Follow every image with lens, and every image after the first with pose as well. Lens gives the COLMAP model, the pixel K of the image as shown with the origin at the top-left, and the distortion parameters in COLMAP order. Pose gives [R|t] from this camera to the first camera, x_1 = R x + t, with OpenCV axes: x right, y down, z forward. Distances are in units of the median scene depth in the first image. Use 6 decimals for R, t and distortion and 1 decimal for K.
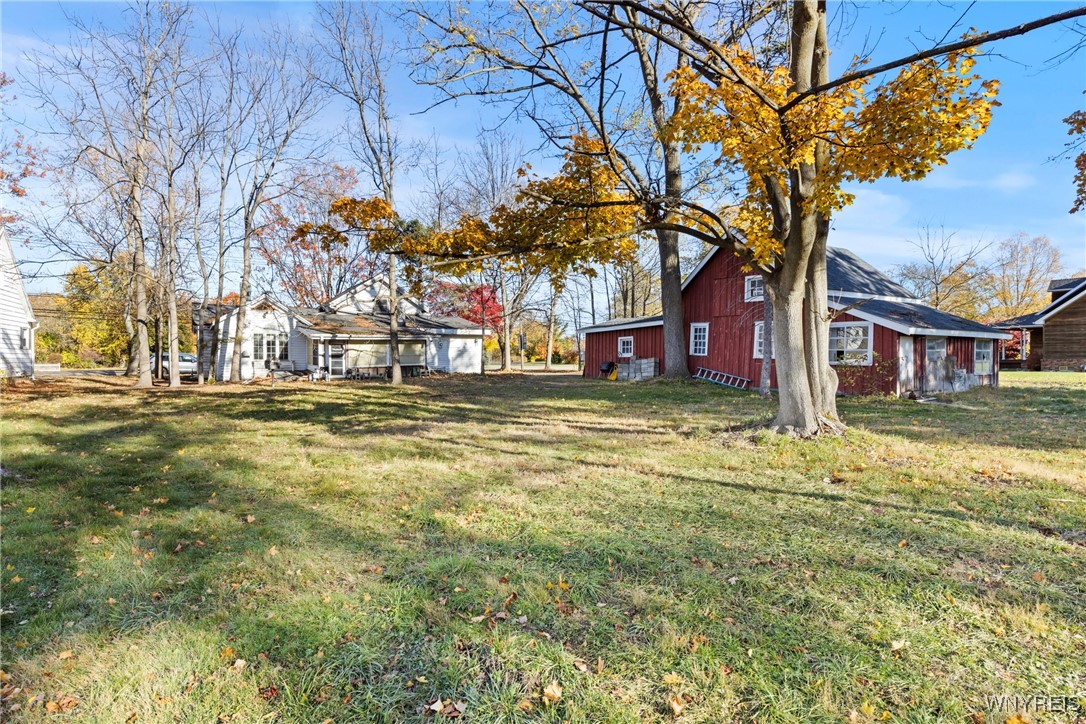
lens RADIAL K [[540.3, 0, 542.8], [0, 540.3, 360.6], [0, 0, 1]] dist [0.003433, 0.000081]
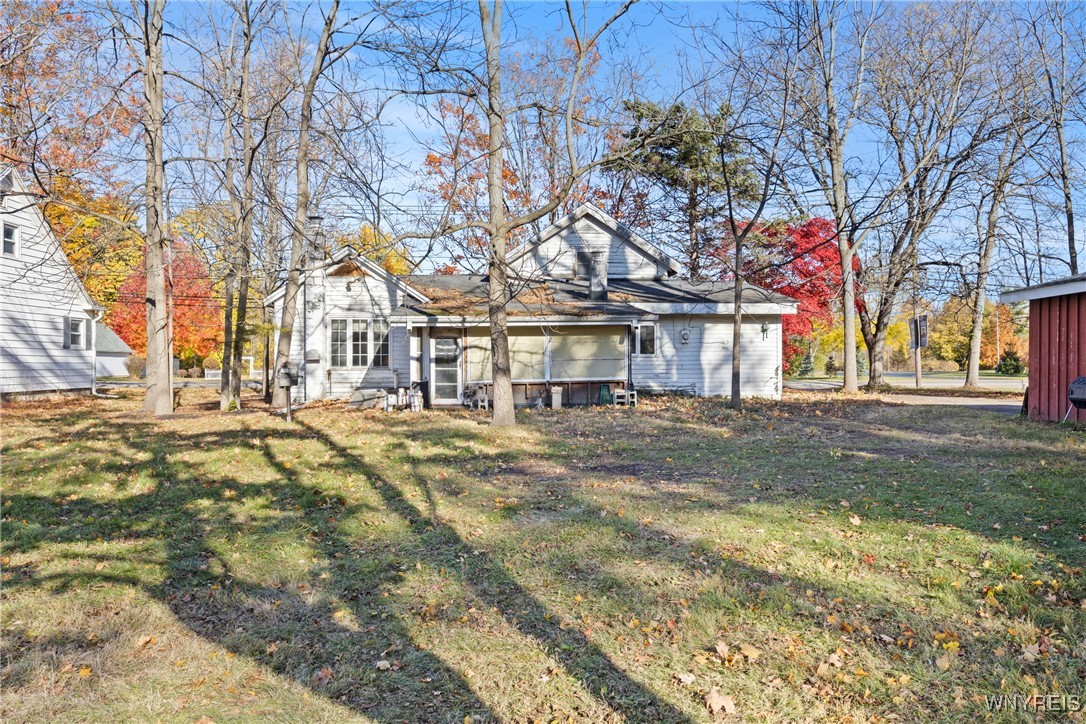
lens RADIAL K [[877.4, 0, 543.0], [0, 877.4, 363.6], [0, 0, 1]] dist [0.008776, 0.000056]
pose [[0.889647, 0.003263, -0.456638, 0.064119], [-0.005519, 0.999978, -0.003607, -0.002676], [0.456616, 0.005729, 0.889645, 0.295424]]
